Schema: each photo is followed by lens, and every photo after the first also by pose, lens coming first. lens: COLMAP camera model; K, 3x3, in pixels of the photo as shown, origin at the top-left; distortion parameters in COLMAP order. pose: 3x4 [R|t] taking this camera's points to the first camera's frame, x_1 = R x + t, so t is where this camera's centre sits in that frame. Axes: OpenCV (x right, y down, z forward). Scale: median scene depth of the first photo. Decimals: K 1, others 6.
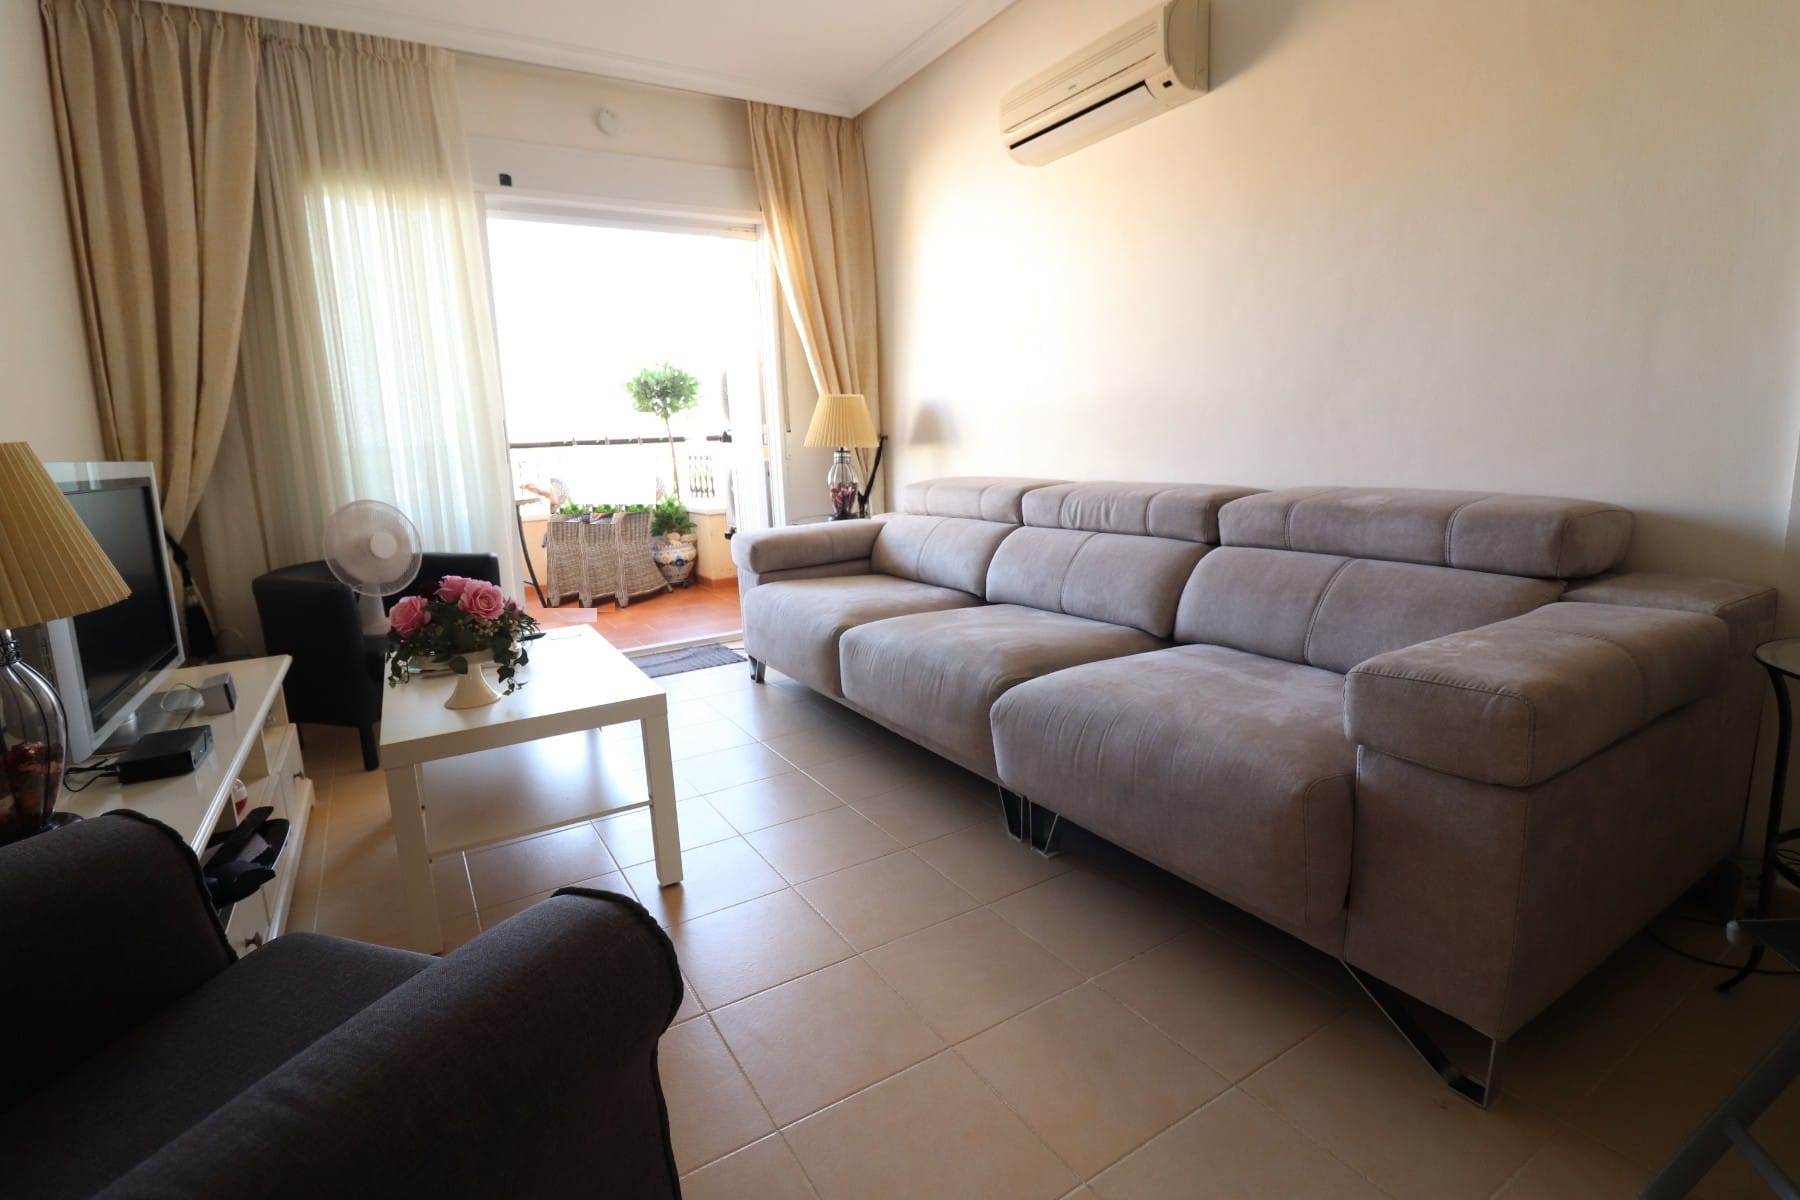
lens RADIAL K [[860.7, 0, 900.0], [0, 860.7, 600.0], [0, 0, 1]] dist [-0.002819, -0.000333]
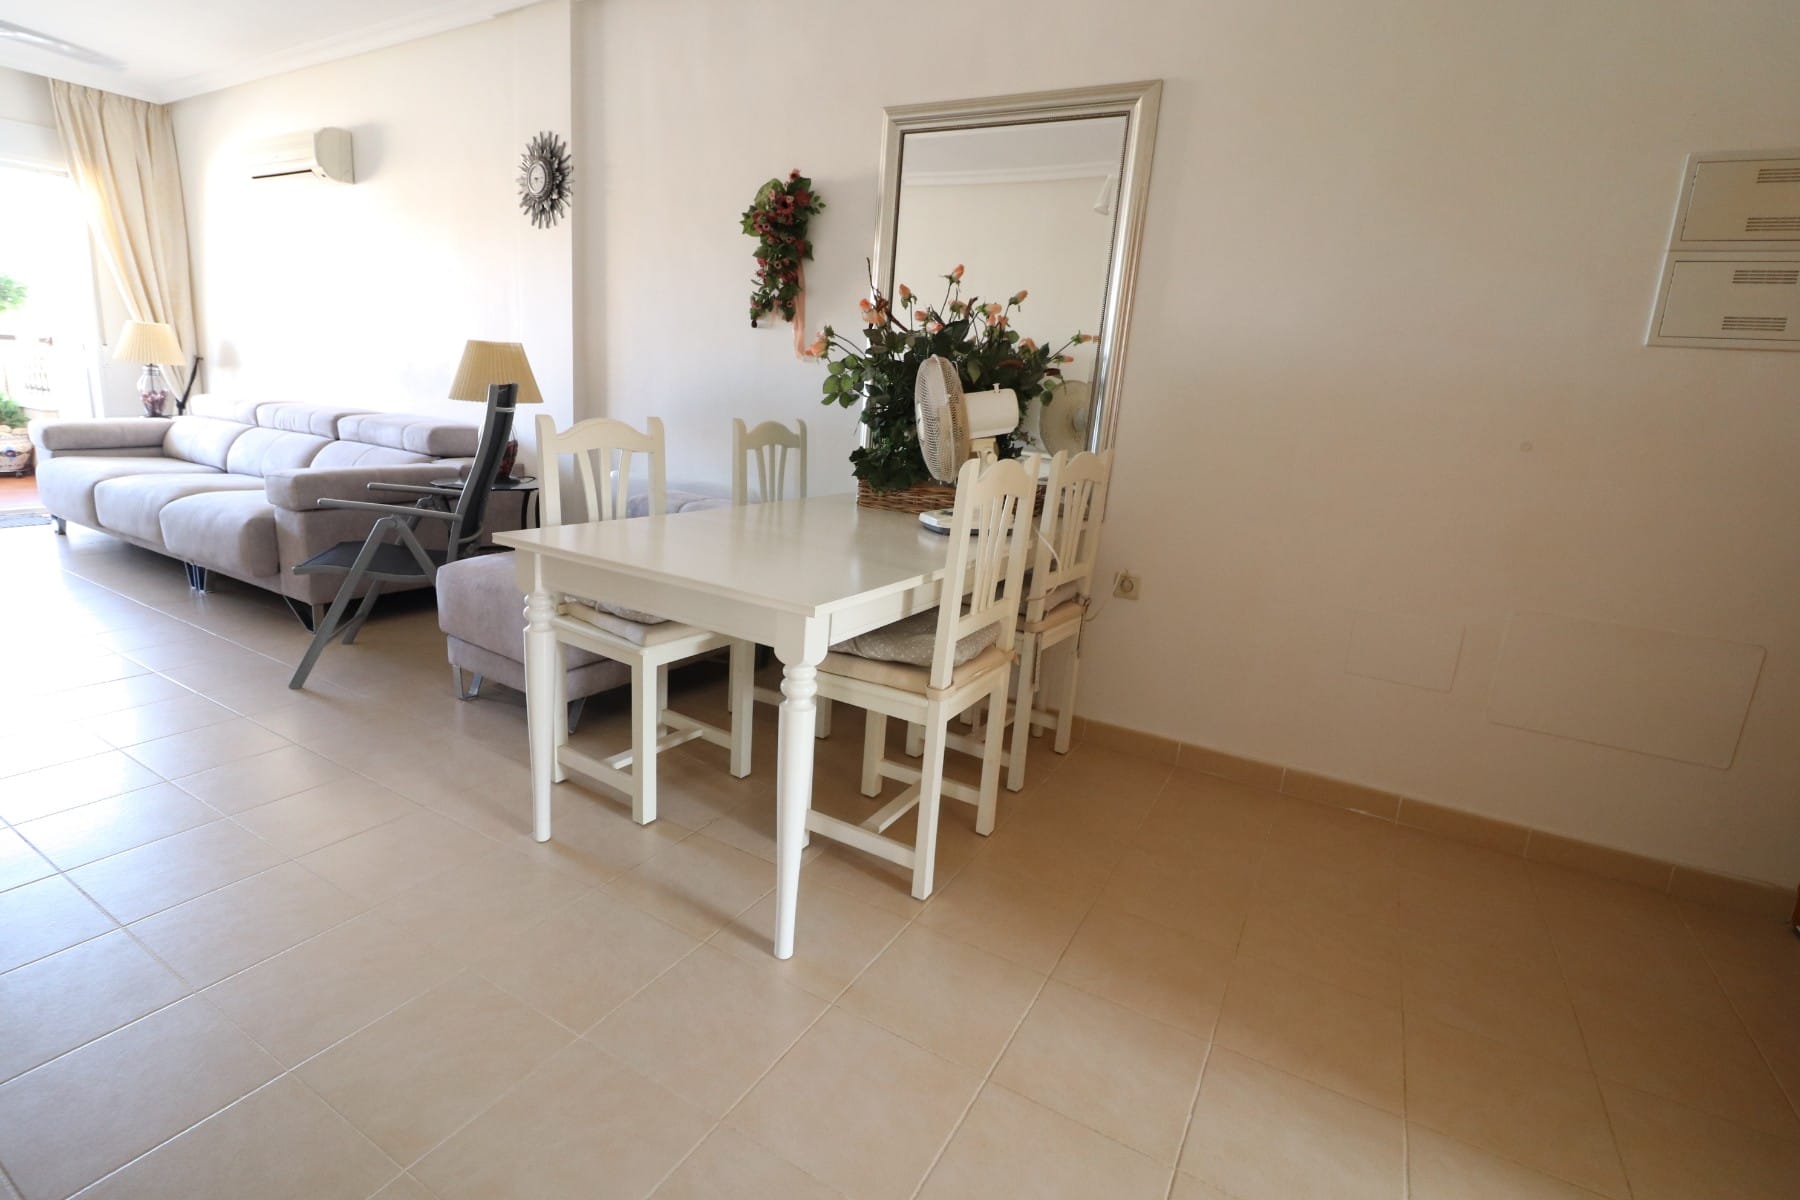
lens RADIAL K [[860.5, 0, 900.0], [0, 860.5, 600.0], [0, 0, 1]] dist [-0.027621, 0.000571]
pose [[0.870773, -0.011111, 0.491559, 0.302648], [-0.019285, 0.998204, 0.056726, 0.089818], [-0.491306, -0.058875, 0.868995, -0.707244]]
